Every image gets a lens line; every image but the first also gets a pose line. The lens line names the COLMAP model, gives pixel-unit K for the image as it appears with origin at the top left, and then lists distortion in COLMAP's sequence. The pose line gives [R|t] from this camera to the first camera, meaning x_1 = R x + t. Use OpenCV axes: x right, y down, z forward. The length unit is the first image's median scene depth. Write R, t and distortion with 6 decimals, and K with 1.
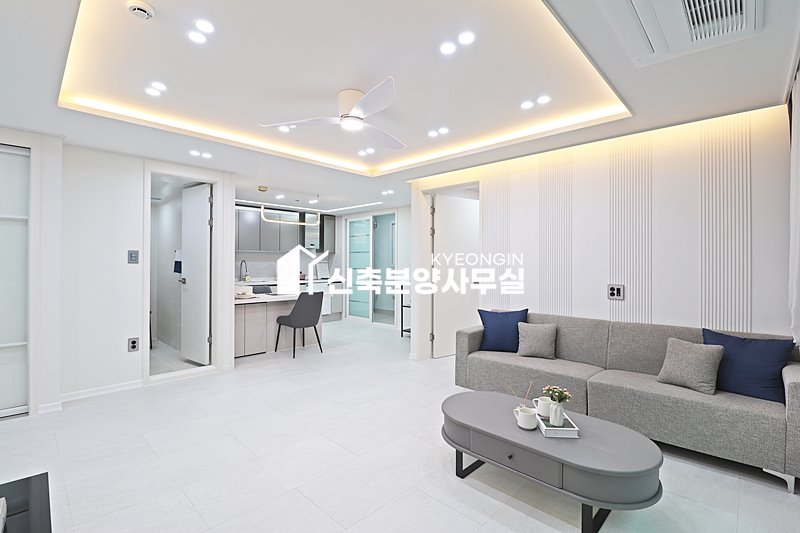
lens RADIAL K [[371.1, 0, 402.6], [0, 371.1, 261.4], [0, 0, 1]] dist [0.000349, -0.014336]
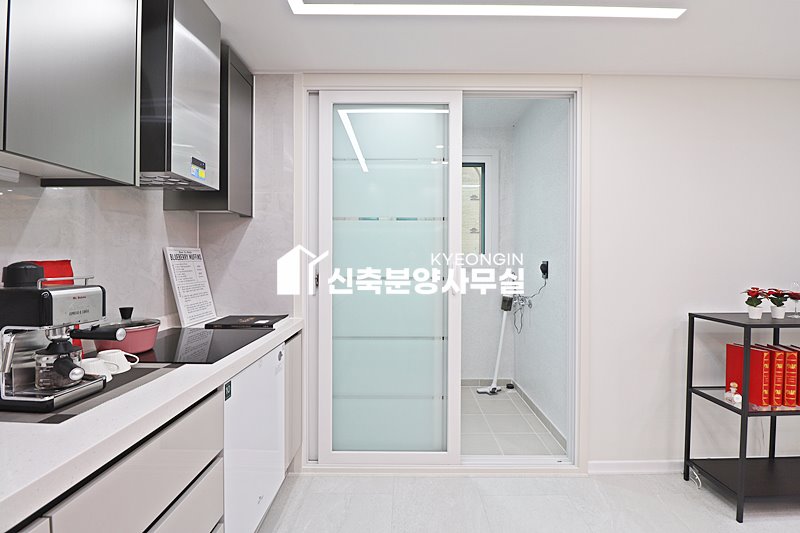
lens RADIAL K [[371.1, 0, 402.6], [0, 371.1, 261.4], [0, 0, 1]] dist [0.000349, -0.014336]
pose [[0.726395, -0.009145, 0.687217, -0.291844], [-0.001396, 0.999890, 0.014781, 0.003180], [-0.687276, -0.011696, 0.726302, 0.771445]]
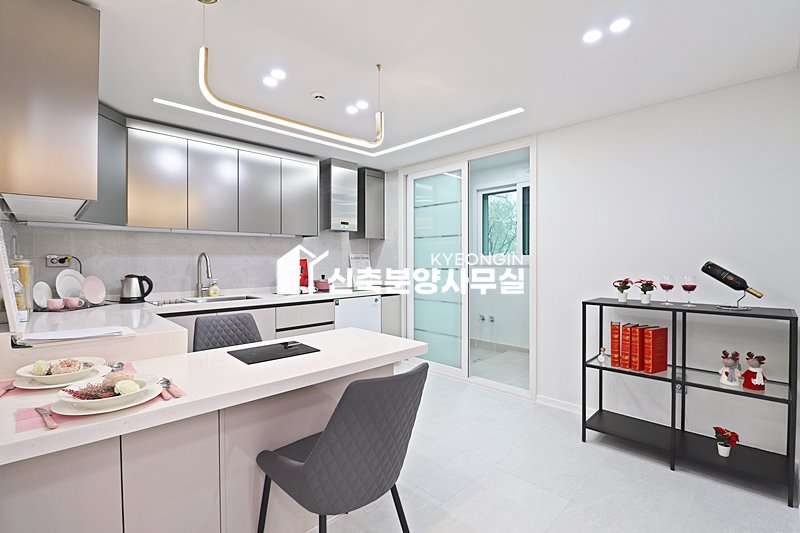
lens RADIAL K [[371.1, 0, 402.6], [0, 371.1, 261.4], [0, 0, 1]] dist [0.000349, -0.014336]
pose [[0.999395, -0.006876, -0.034100, -0.142277], [0.007089, 0.999956, 0.006132, 0.006059], [0.034056, -0.006370, 0.999400, 0.473579]]
